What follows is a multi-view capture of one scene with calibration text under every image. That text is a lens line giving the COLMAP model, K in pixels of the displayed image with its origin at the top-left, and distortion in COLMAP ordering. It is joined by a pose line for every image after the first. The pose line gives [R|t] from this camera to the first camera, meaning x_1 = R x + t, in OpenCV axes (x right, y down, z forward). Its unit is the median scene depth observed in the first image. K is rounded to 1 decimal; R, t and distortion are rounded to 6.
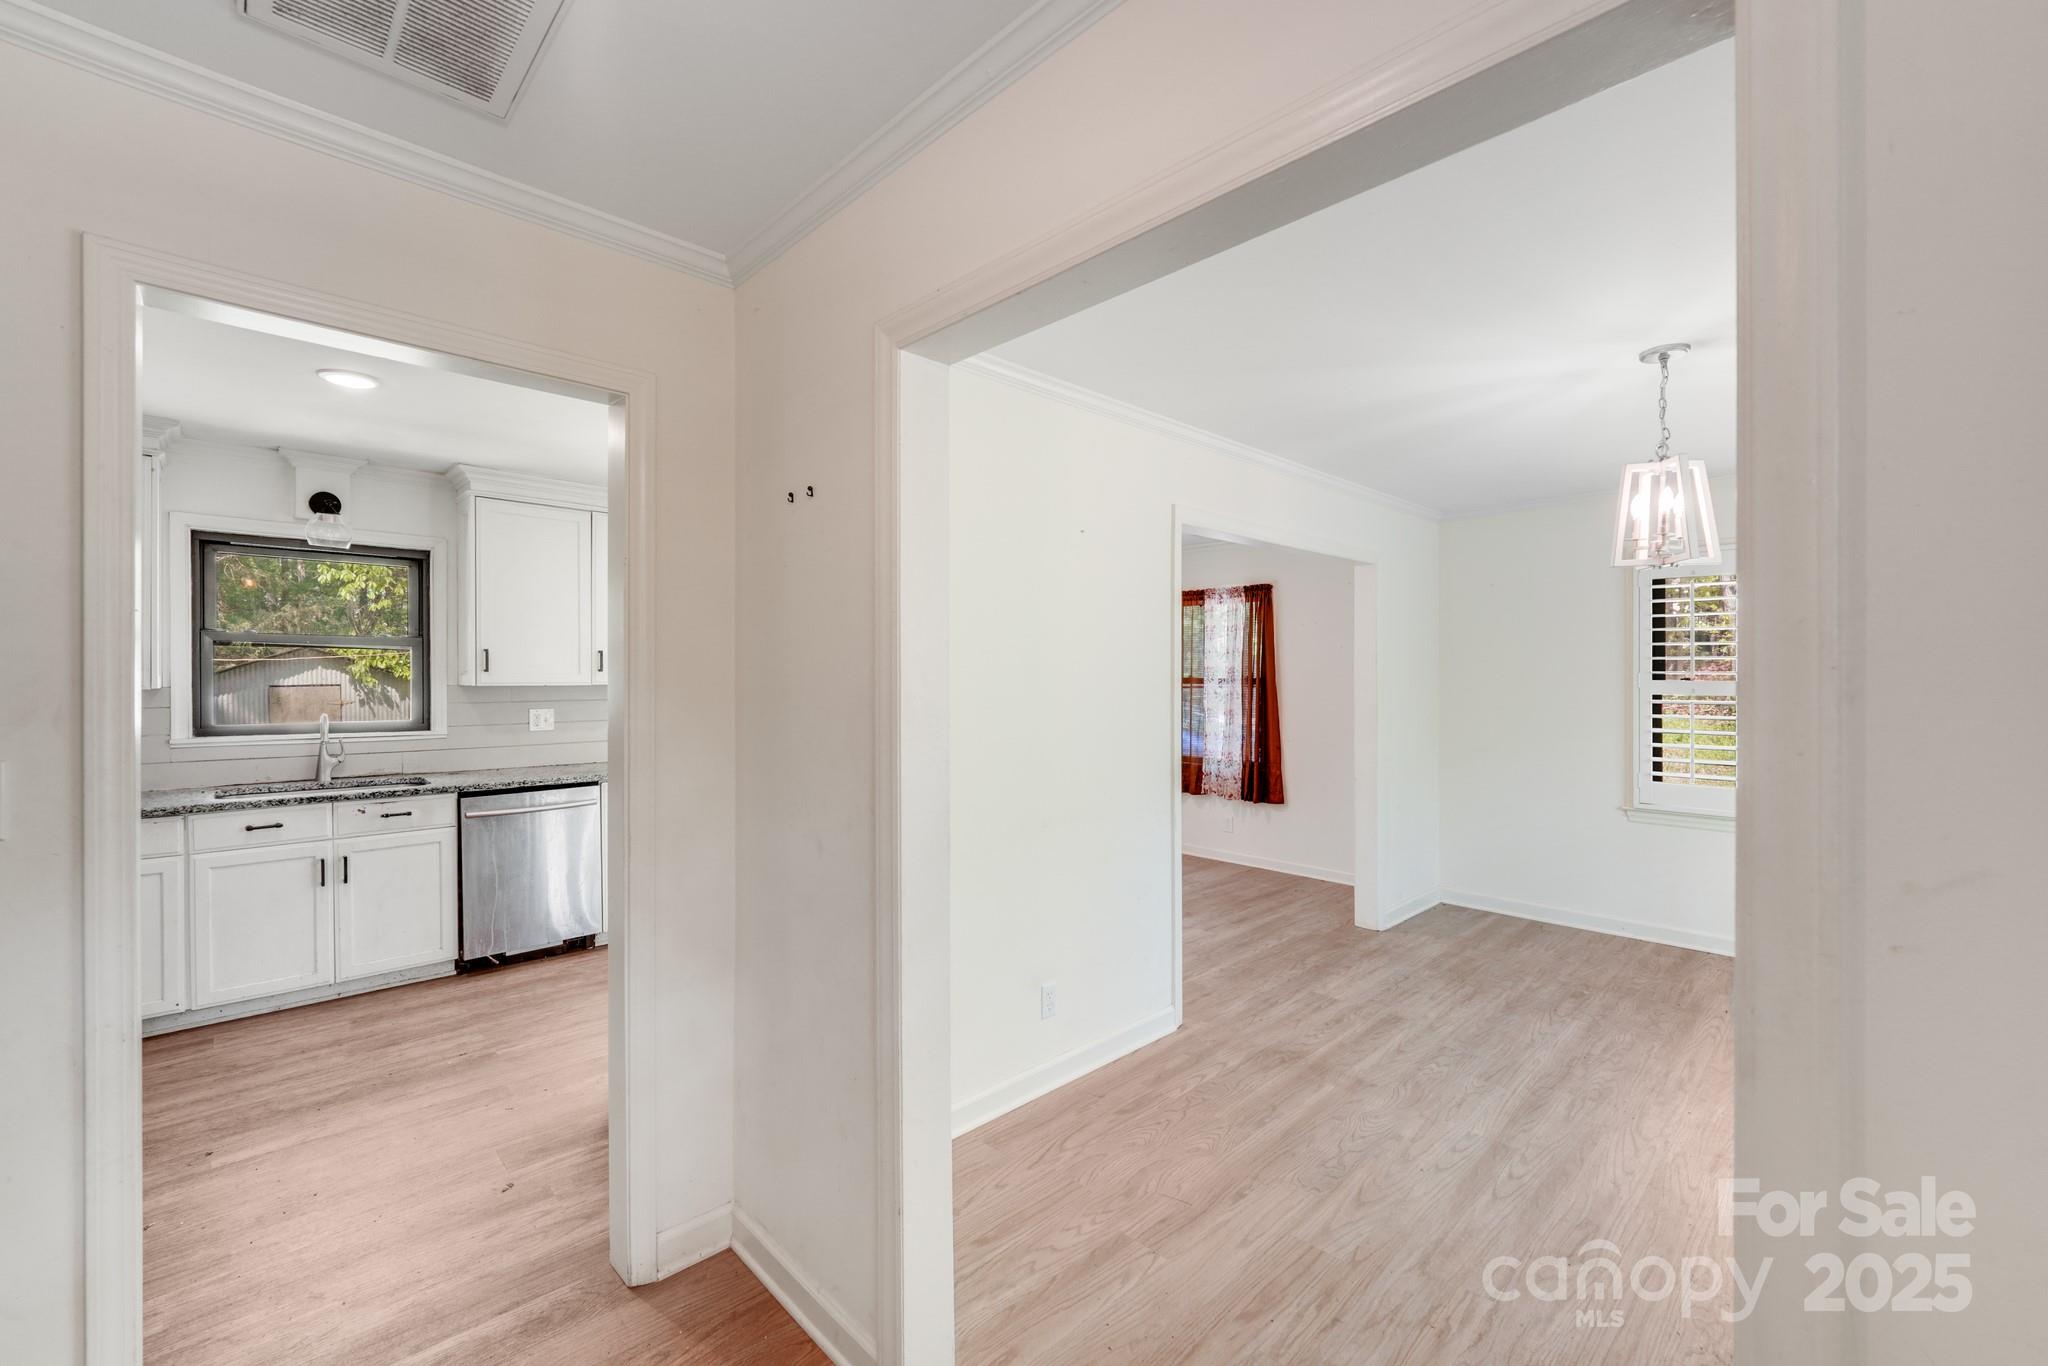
lens RADIAL K [[842.2, 0, 1015.9], [0, 842.2, 681.4], [0, 0, 1]] dist [-0.009369, -0.000162]
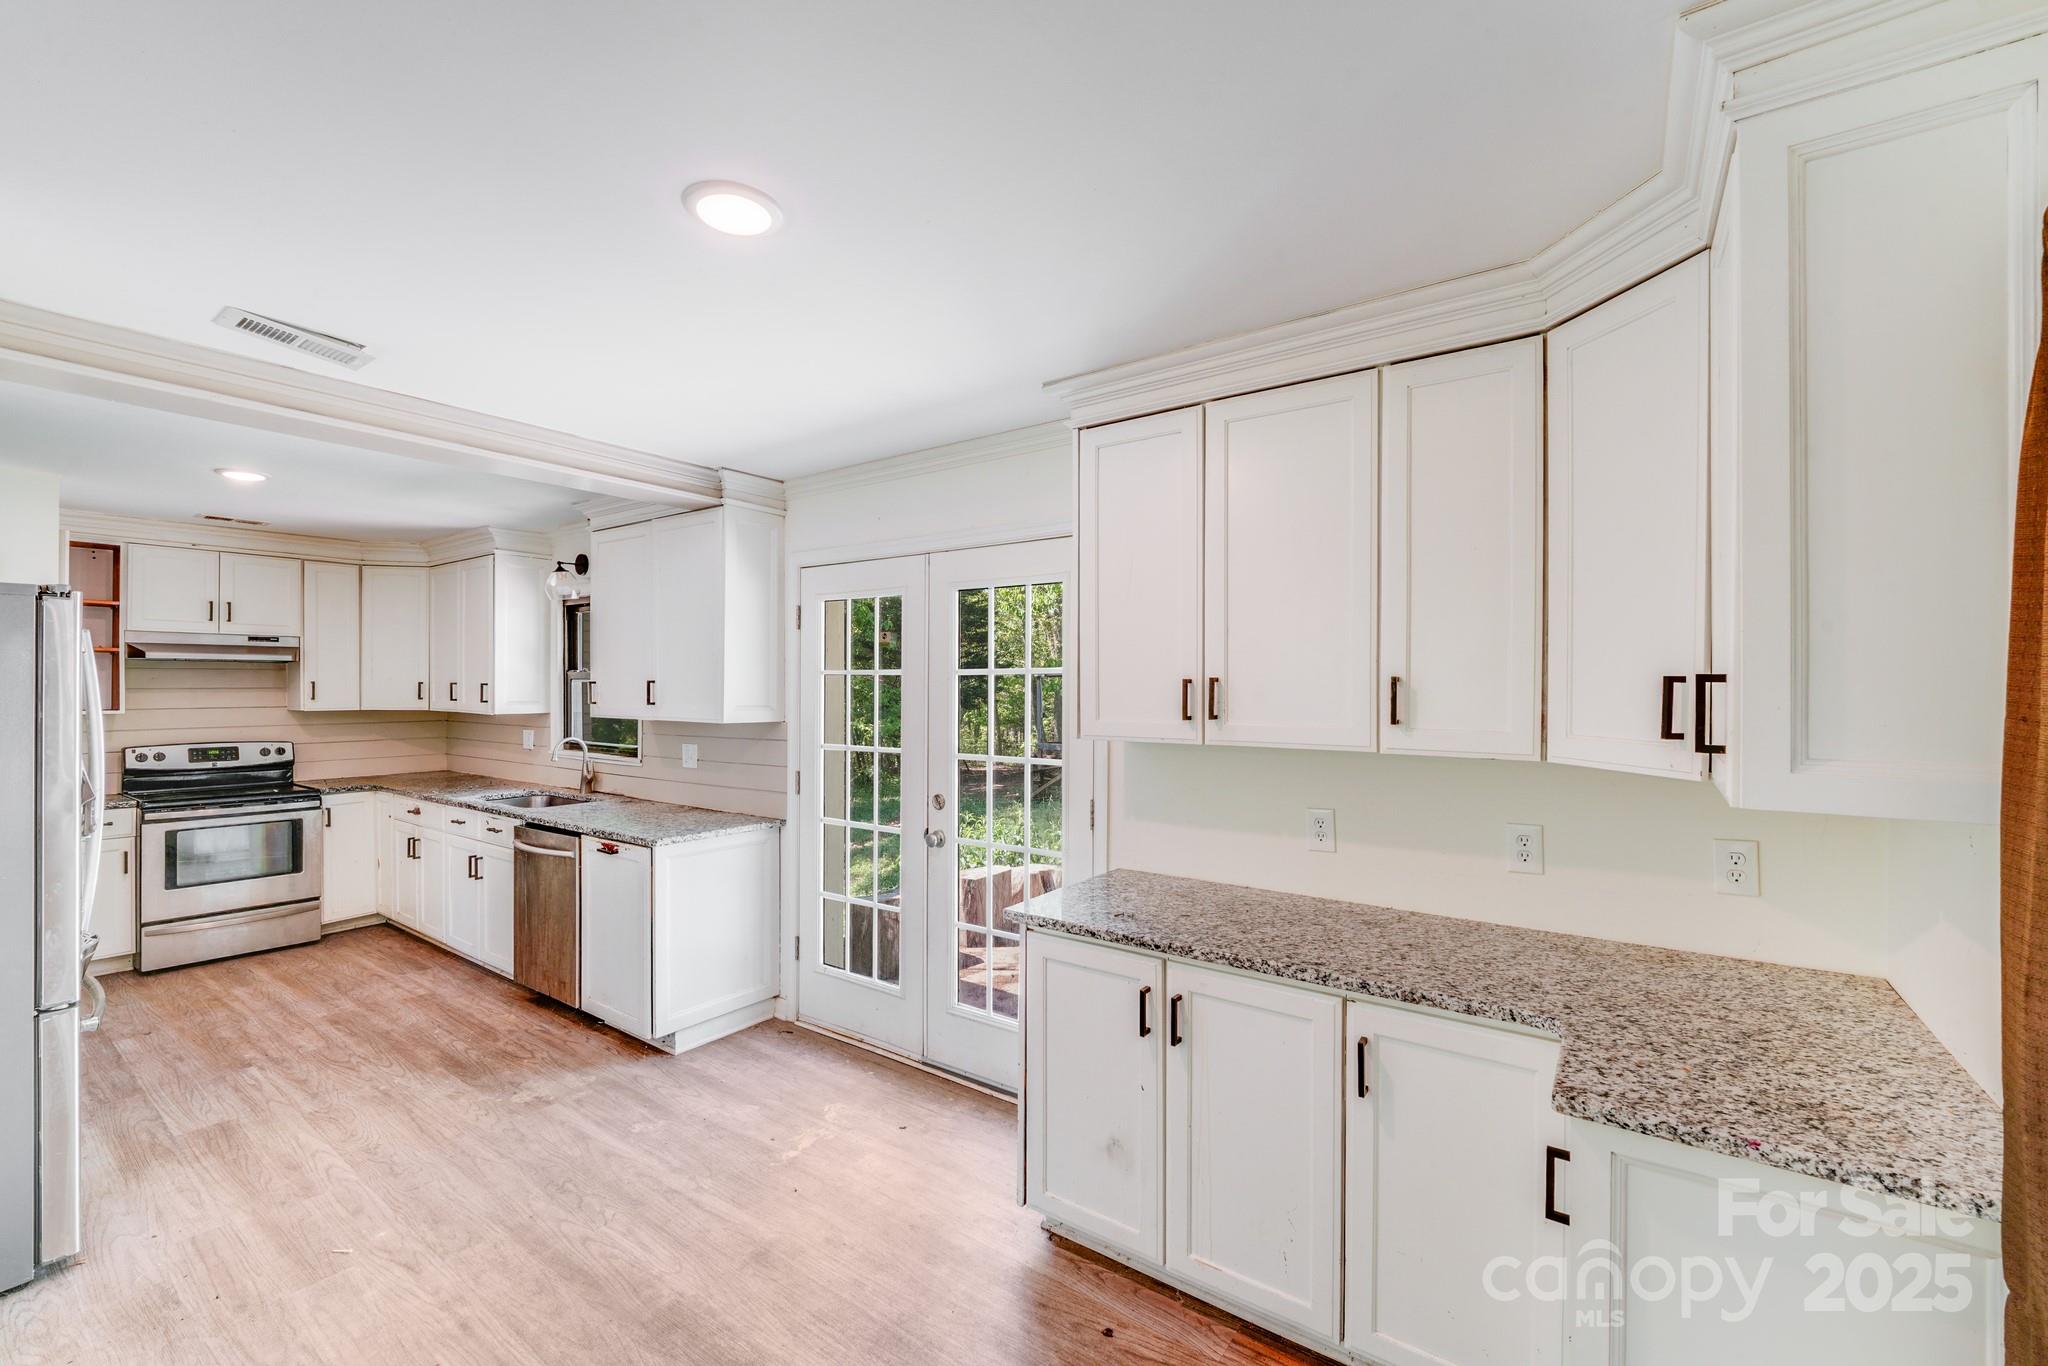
lens RADIAL K [[842.2, 0, 1015.9], [0, 842.2, 681.4], [0, 0, 1]] dist [-0.009369, -0.000162]
pose [[0.181323, -0.009480, -0.983378, 0.436653], [-0.010974, 0.999872, -0.011662, -0.031265], [0.983362, 0.012907, 0.181195, 1.282574]]
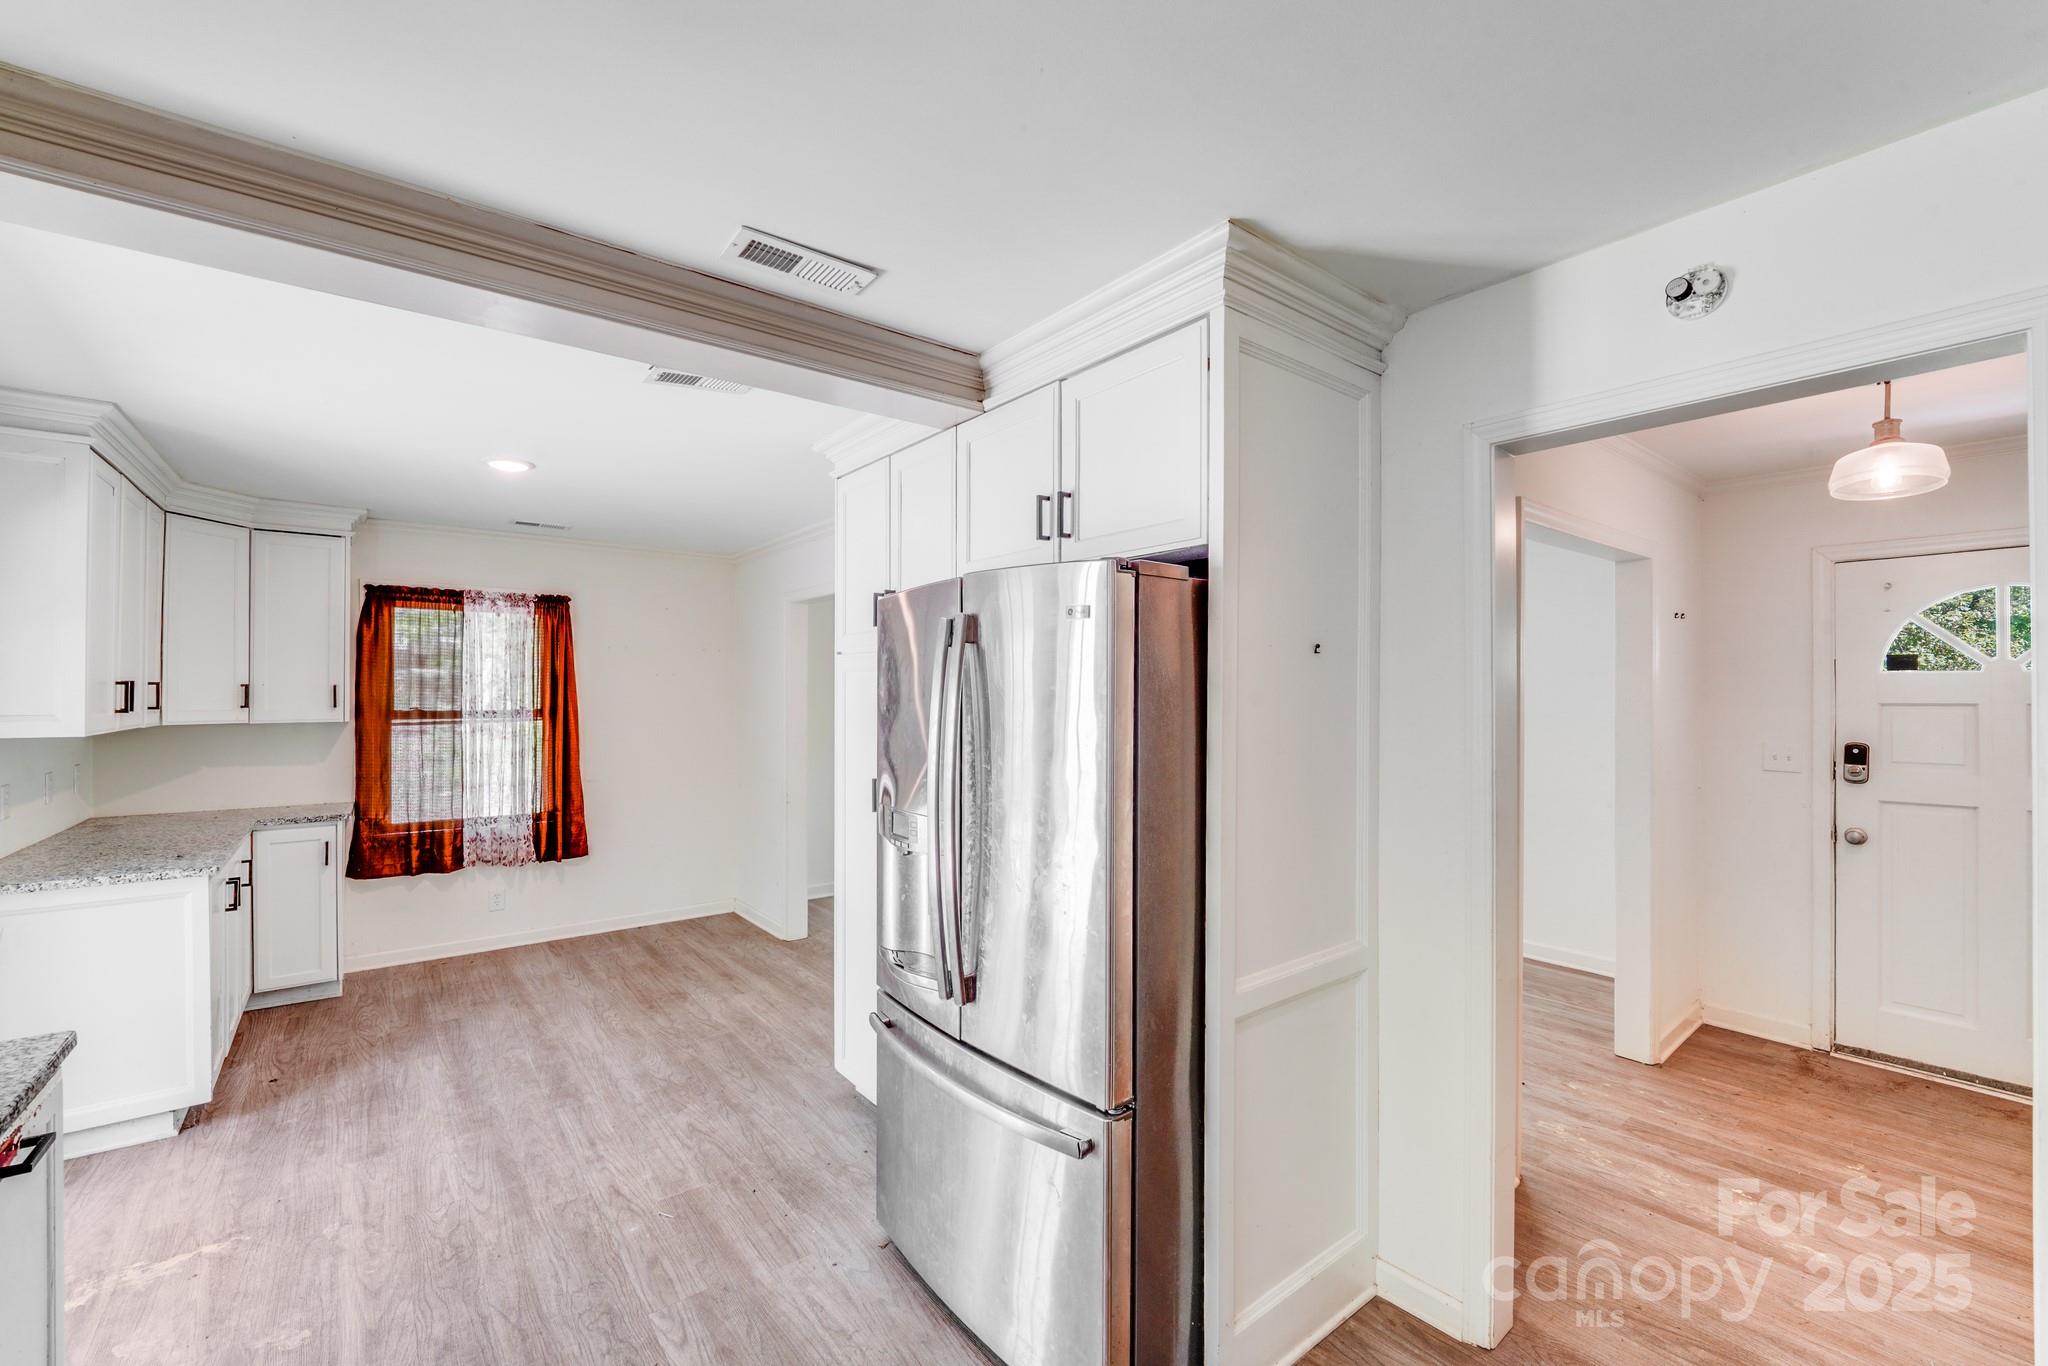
lens RADIAL K [[842.2, 0, 1015.9], [0, 842.2, 681.4], [0, 0, 1]] dist [-0.009369, -0.000162]
pose [[0.096839, 0.007313, 0.995273, -0.694265], [0.009503, 0.999921, -0.008272, -0.027995], [-0.995255, 0.010259, 0.096762, 0.676439]]
